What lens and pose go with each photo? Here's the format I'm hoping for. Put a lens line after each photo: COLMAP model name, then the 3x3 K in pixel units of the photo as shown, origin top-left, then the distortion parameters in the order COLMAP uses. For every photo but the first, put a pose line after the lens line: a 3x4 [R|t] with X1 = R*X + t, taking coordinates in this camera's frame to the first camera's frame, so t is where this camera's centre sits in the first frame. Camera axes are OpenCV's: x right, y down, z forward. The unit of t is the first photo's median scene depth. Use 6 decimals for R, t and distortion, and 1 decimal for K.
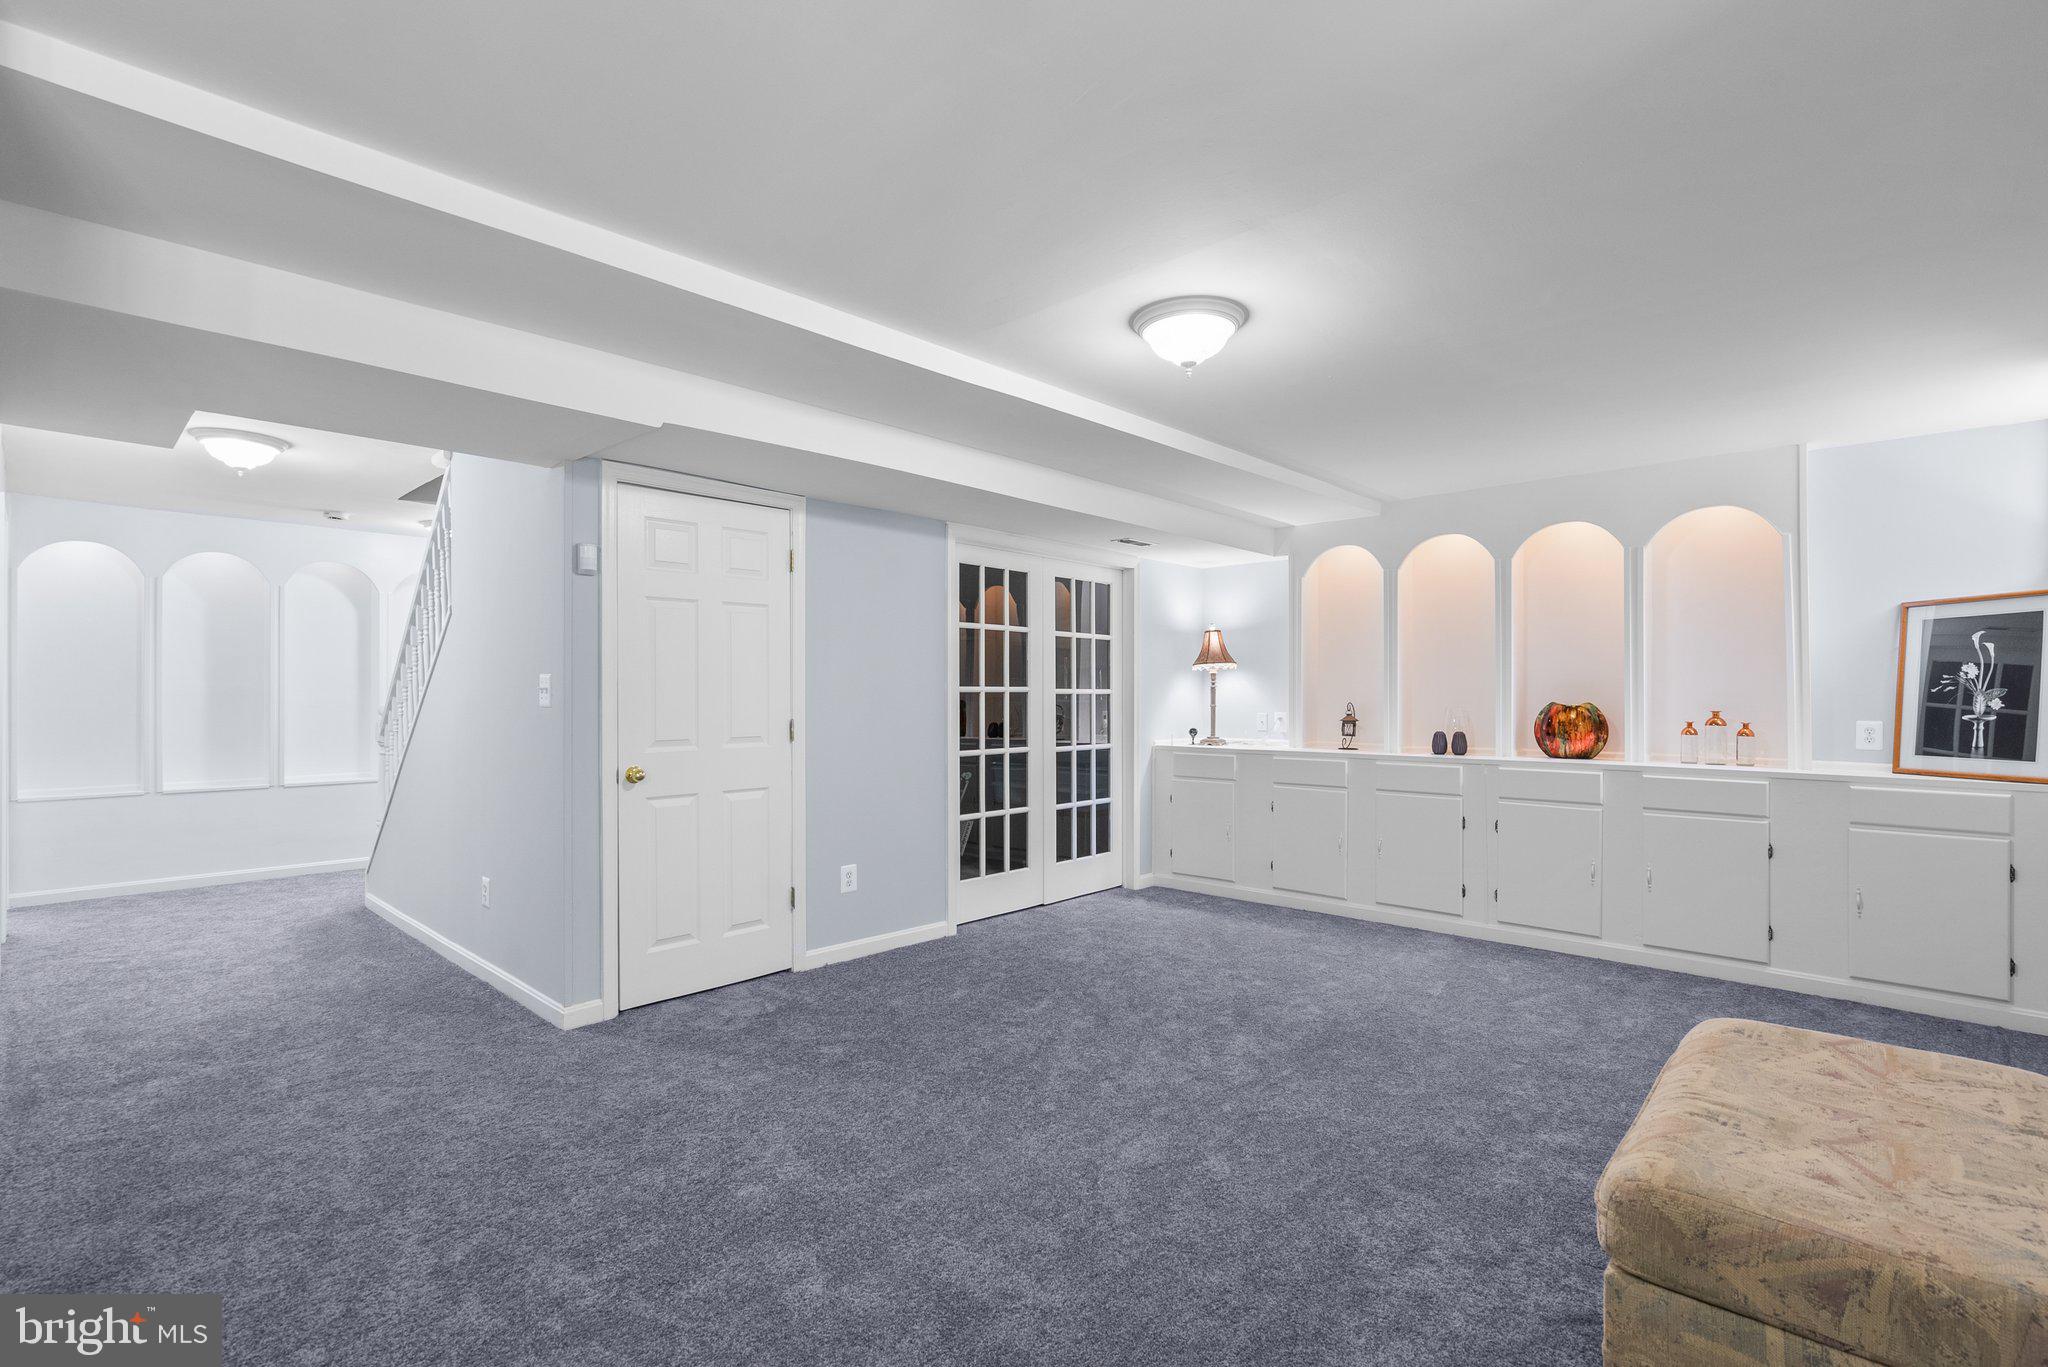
lens RADIAL K [[940.7, 0, 1023.5], [0, 940.7, 695.8], [0, 0, 1]] dist [-0.008651, 0.003294]
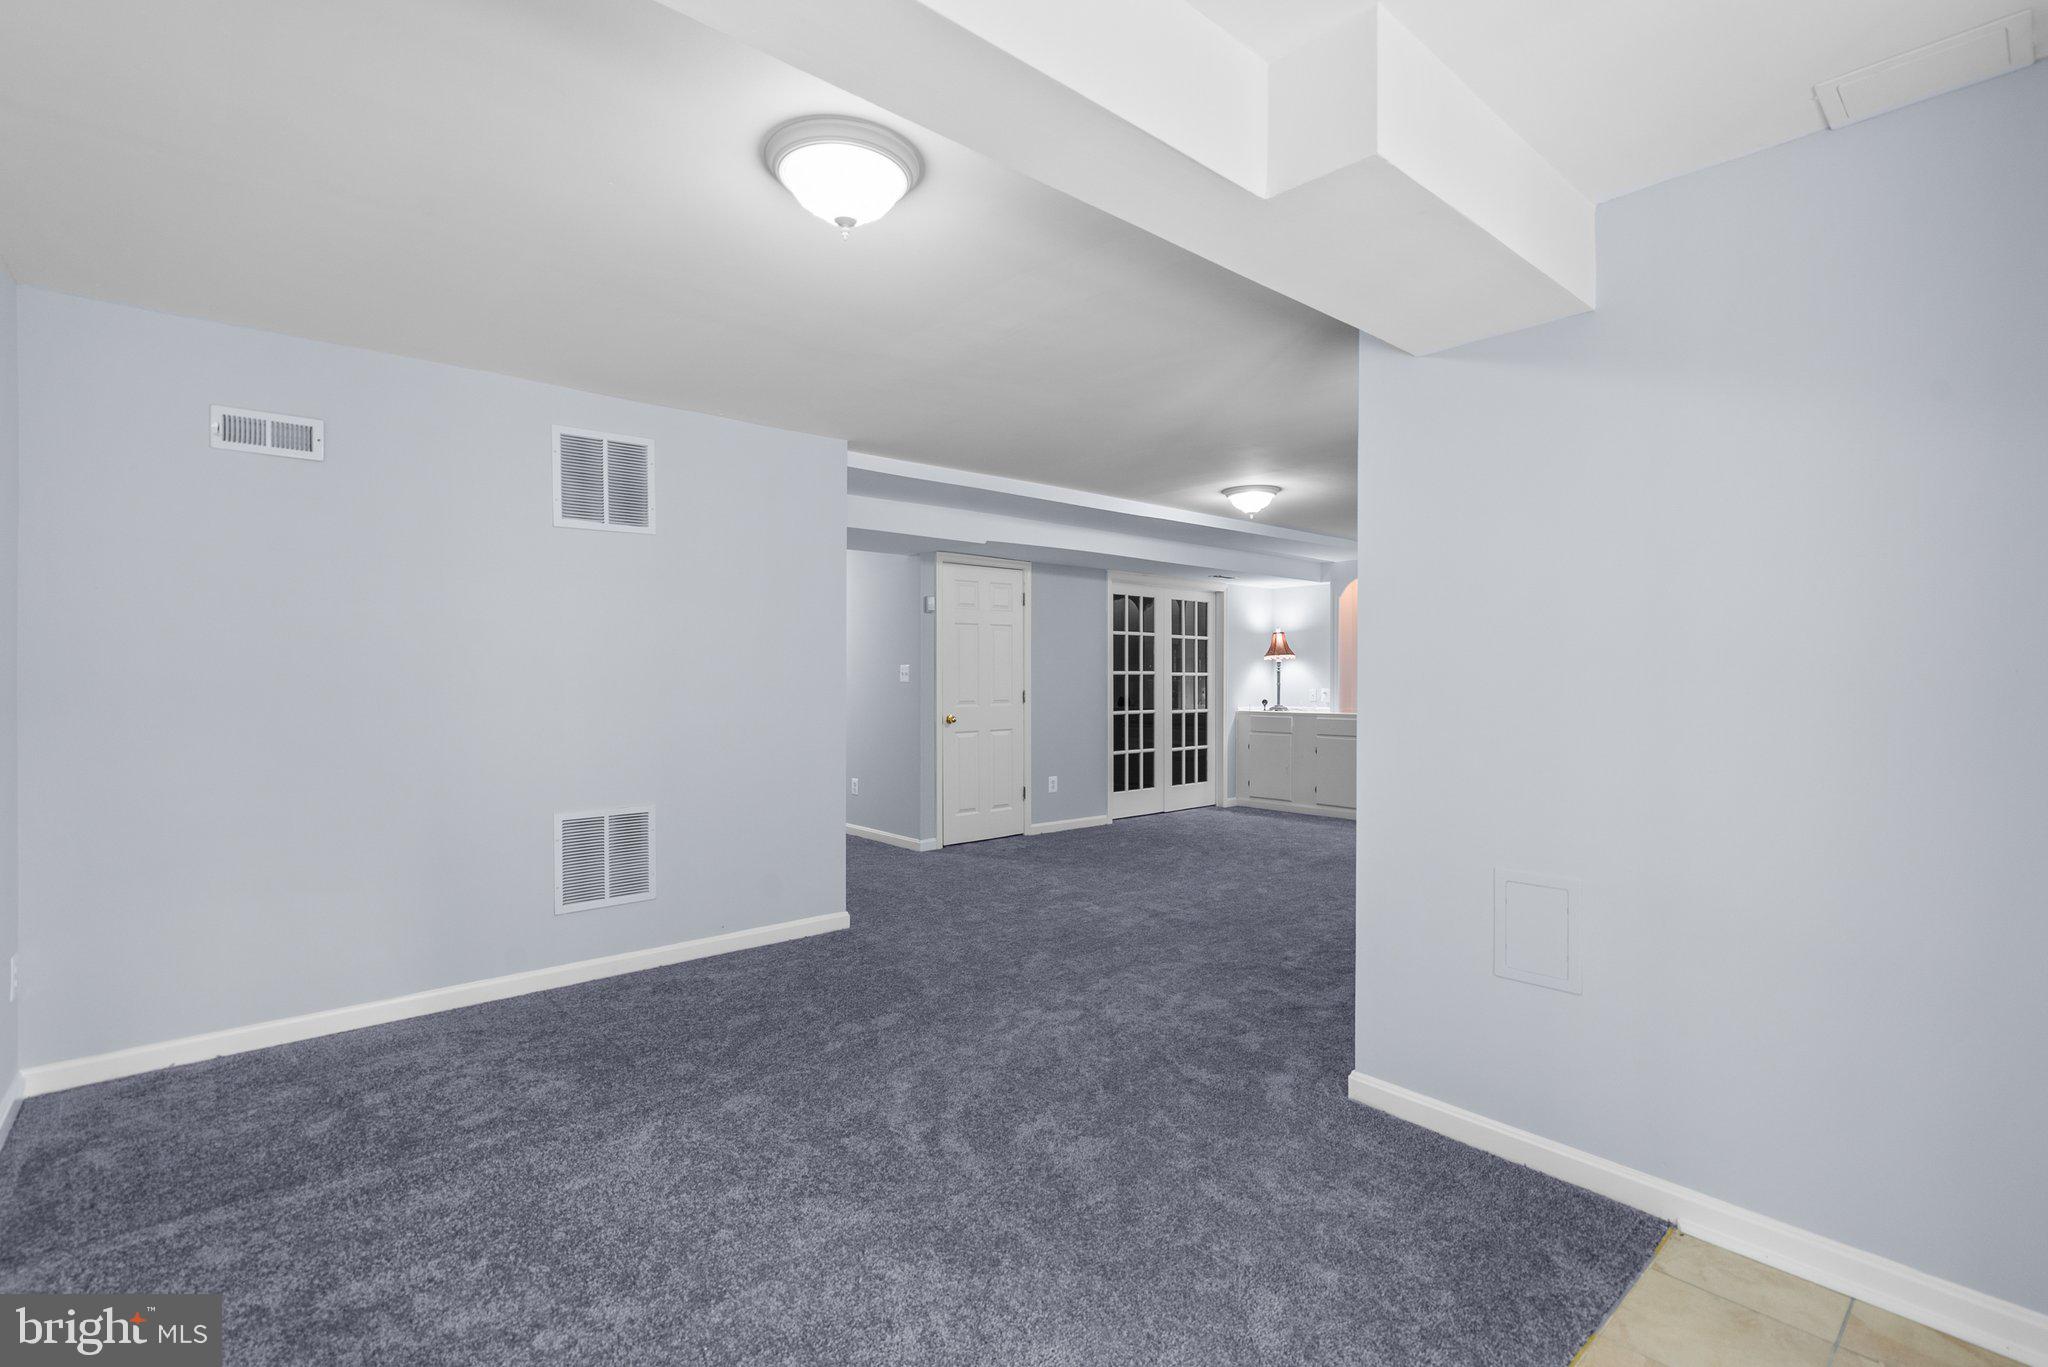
lens RADIAL K [[940.7, 0, 1024.0], [0, 940.7, 684.2], [0, 0, 1]] dist [-0.008651, 0.003294]
pose [[0.995703, 0.000749, -0.092601, -0.069581], [-0.000103, 0.999976, 0.006980, 0.001114], [0.092604, -0.006940, 0.995679, -0.599893]]
